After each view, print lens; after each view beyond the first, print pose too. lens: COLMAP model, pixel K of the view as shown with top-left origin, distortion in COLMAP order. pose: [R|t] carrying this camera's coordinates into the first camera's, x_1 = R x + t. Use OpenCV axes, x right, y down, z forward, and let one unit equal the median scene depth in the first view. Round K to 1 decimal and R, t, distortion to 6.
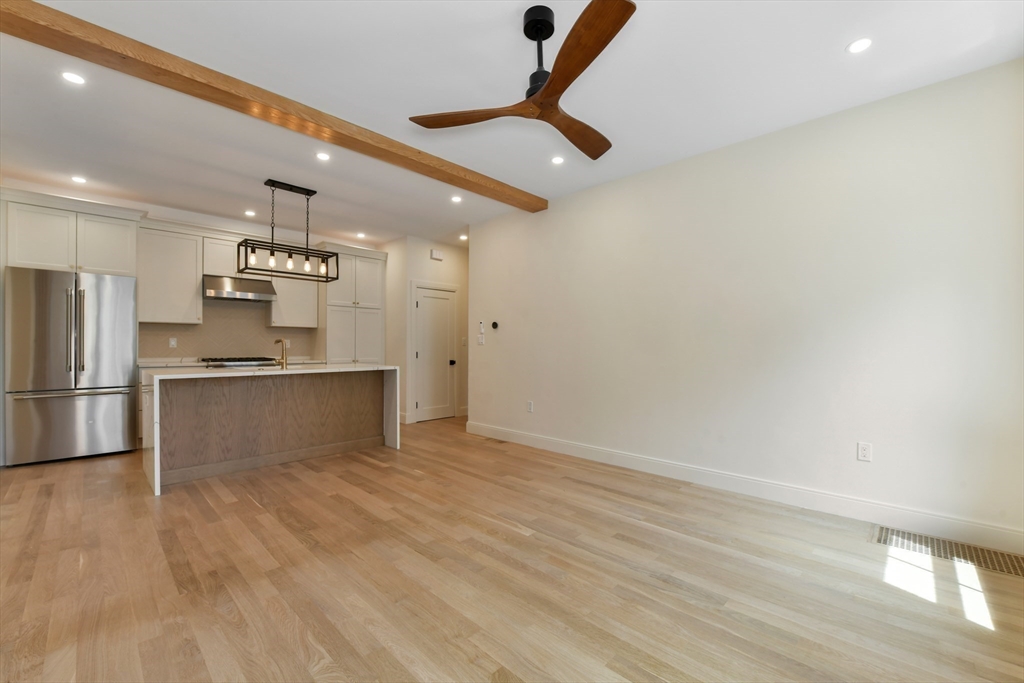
lens RADIAL K [[420.6, 0, 513.8], [0, 420.6, 351.8], [0, 0, 1]] dist [-0.011972, 0.000040]
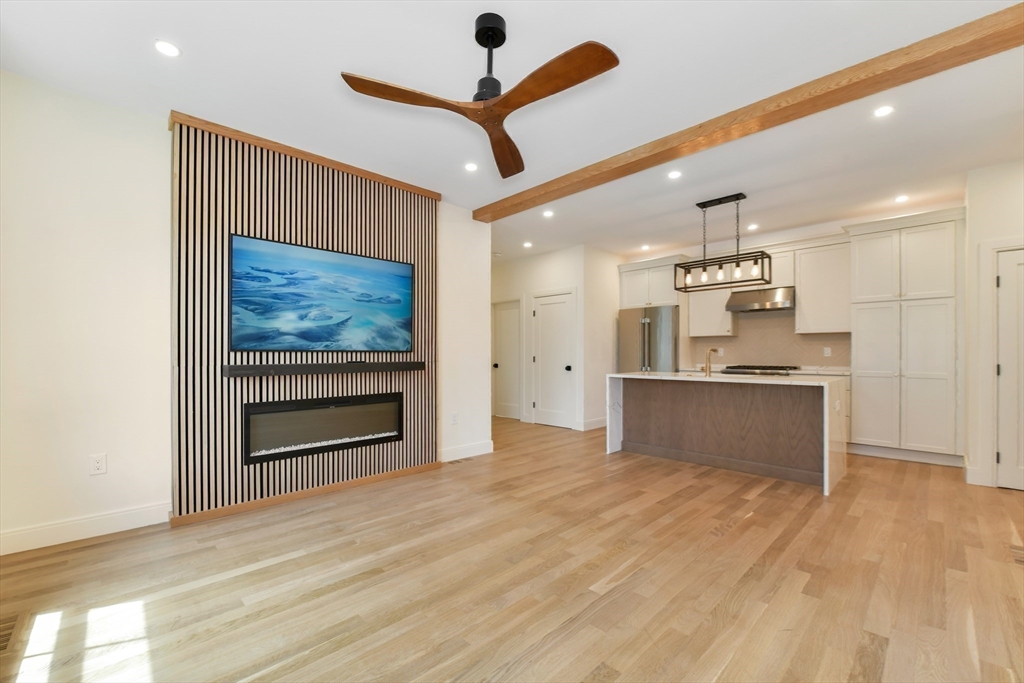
lens RADIAL K [[420.6, 0, 513.8], [0, 420.6, 351.8], [0, 0, 1]] dist [-0.011972, 0.000040]
pose [[-0.024730, -0.008485, -0.999658, 0.676369], [-0.012959, 0.999883, -0.008166, -0.007424], [0.999610, 0.012753, -0.024837, 0.693754]]
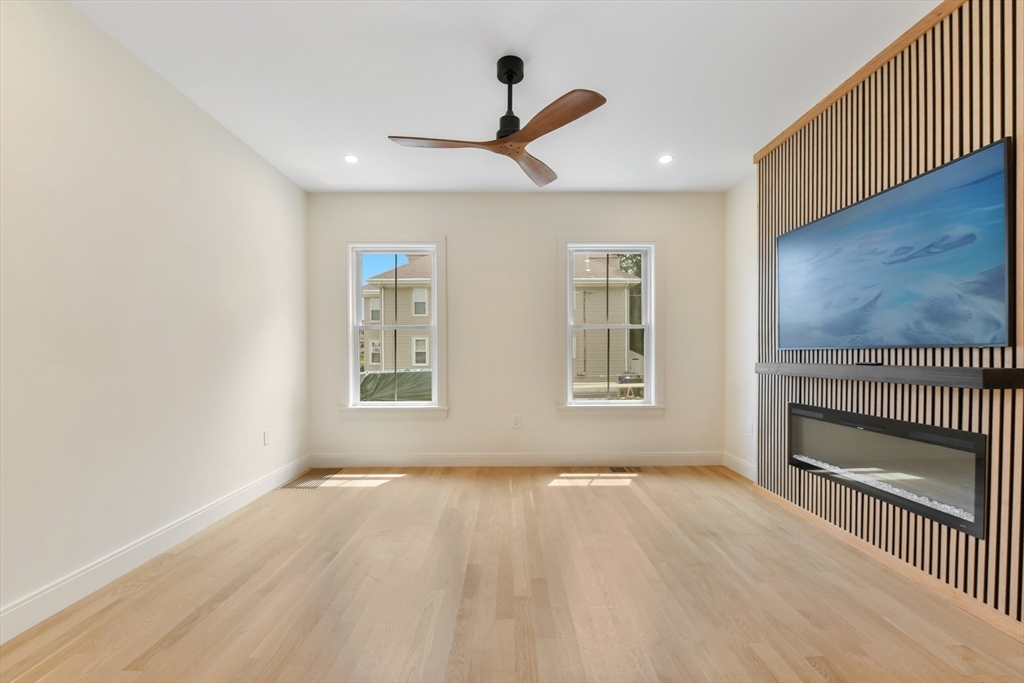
lens RADIAL K [[425.6, 0, 517.7], [0, 425.6, 361.0], [0, 0, 1]] dist [-0.011894, -0.000027]
pose [[-0.711705, -0.013006, 0.702358, -0.497710], [0.008556, 0.999594, 0.027180, -0.013558], [-0.702426, 0.025354, -0.711305, 1.168111]]
